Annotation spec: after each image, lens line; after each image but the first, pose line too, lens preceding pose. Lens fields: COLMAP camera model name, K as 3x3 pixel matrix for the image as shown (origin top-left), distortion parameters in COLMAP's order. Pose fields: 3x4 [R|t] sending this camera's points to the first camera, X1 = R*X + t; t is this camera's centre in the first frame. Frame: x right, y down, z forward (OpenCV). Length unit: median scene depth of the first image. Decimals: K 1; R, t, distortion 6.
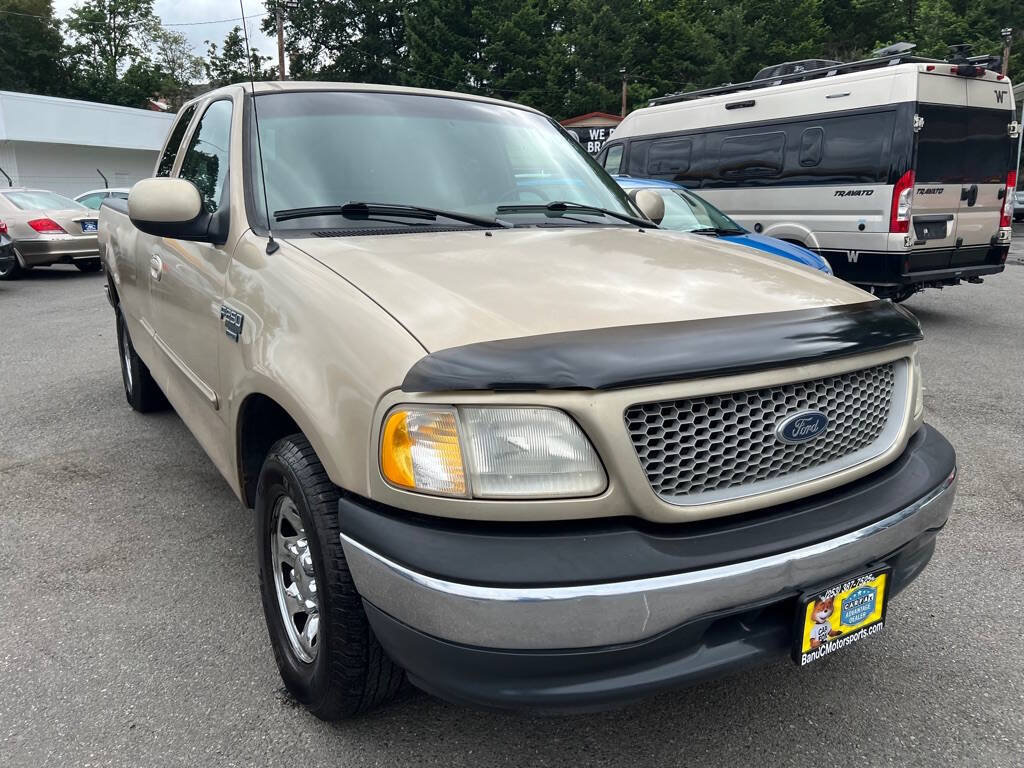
lens RADIAL K [[769.1, 0, 521.5], [0, 769.1, 381.7], [0, 0, 1]] dist [0.042141, -0.046116]
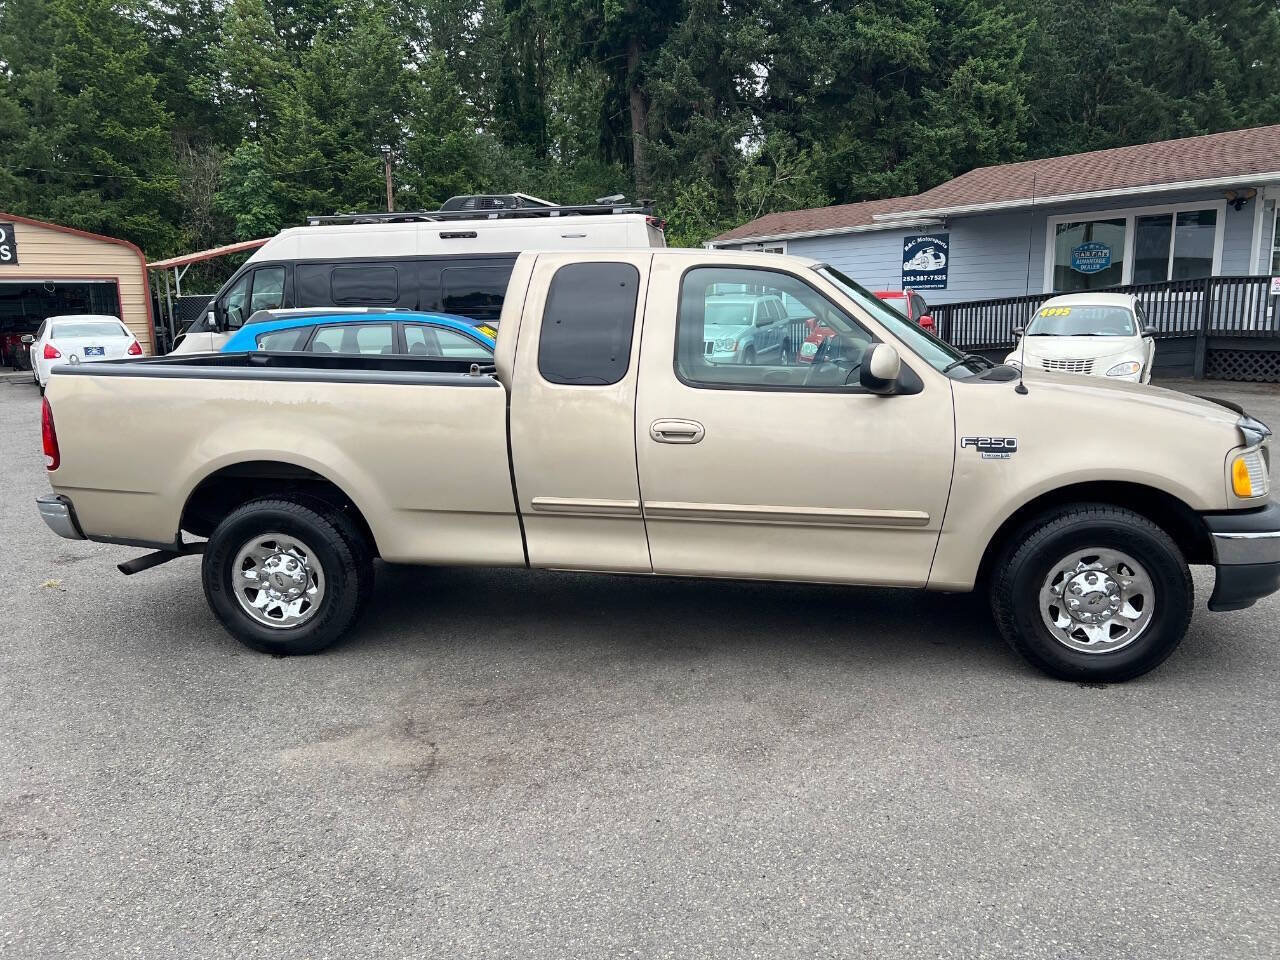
lens RADIAL K [[960.7, 0, 641.9], [0, 960.7, 477.0], [0, 0, 1]] dist [0.047199, -0.049328]
pose [[0.641307, -0.140681, 0.754277, -0.566736], [0.191571, 0.981272, 0.020139, -0.048602], [-0.742984, 0.131582, 0.656247, 0.094956]]
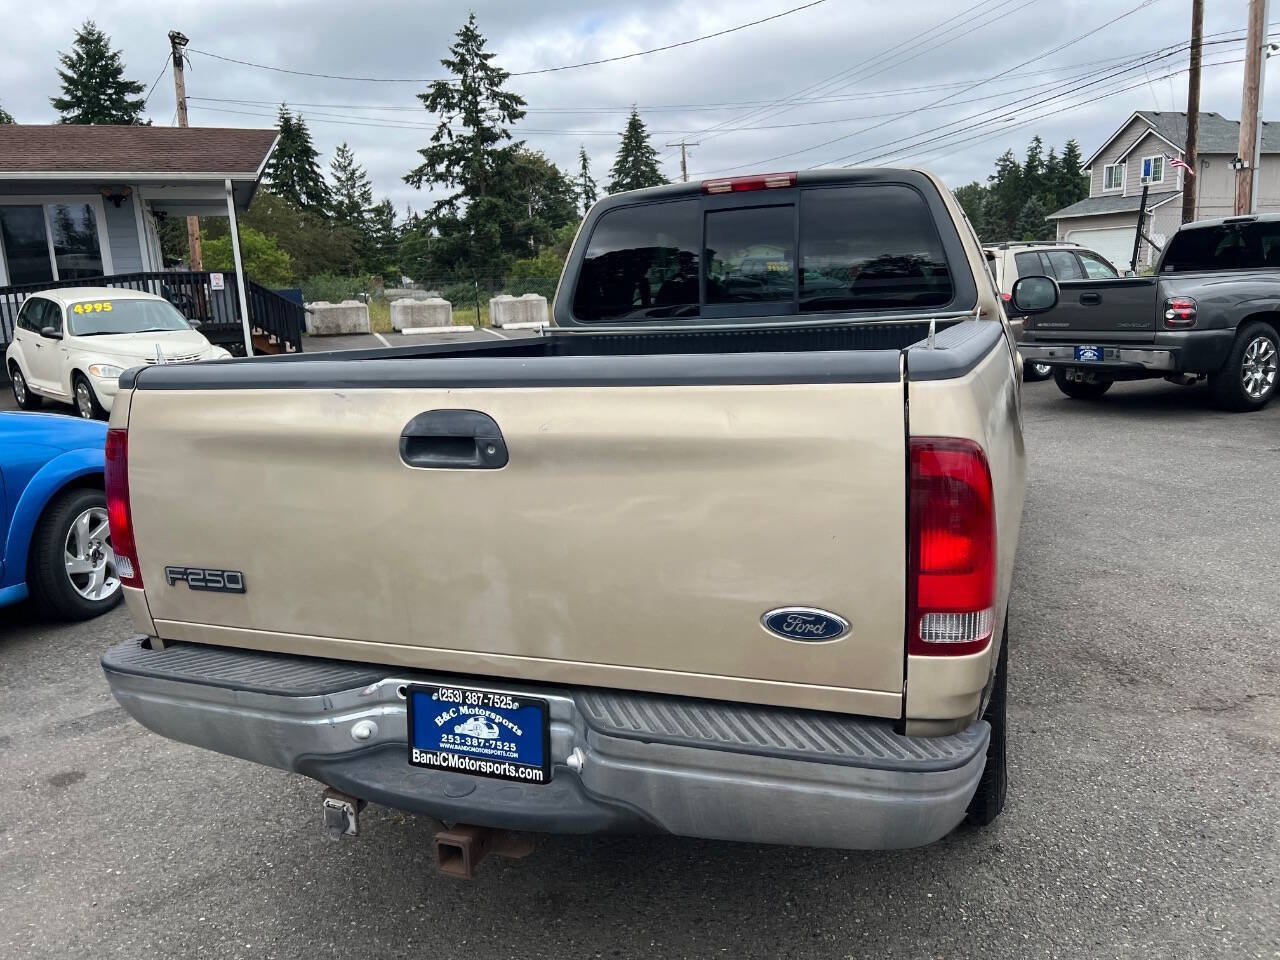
lens RADIAL K [[961.7, 0, 650.9], [0, 961.7, 471.2], [0, 0, 1]] dist [0.043297, -0.049213]
pose [[-0.594237, -0.131167, 0.793522, -0.477961], [0.226906, 0.919195, 0.321861, -0.210831], [-0.771619, 0.371317, -0.516457, 0.822172]]
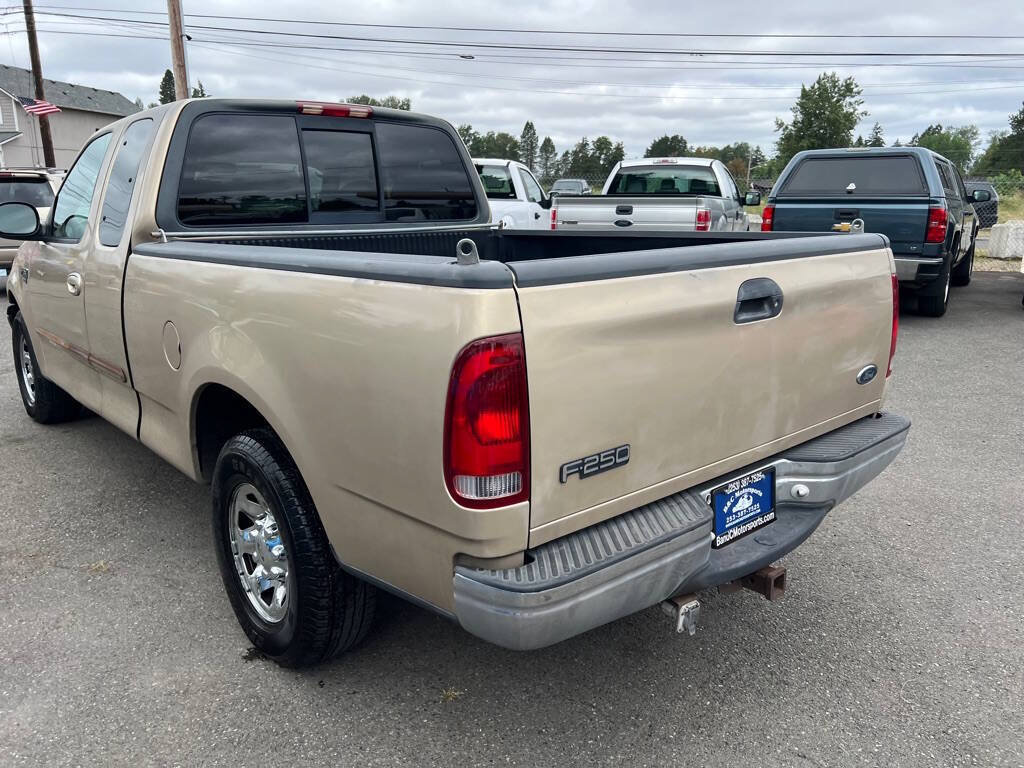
lens RADIAL K [[774.0, 0, 519.1], [0, 774.0, 385.0], [0, 0, 1]] dist [0.046860, -0.056754]
pose [[-0.988571, 0.026999, -0.148316, -0.168469], [-0.043859, 0.889767, 0.454303, -0.242795], [0.144232, 0.455615, -0.878414, 0.960387]]
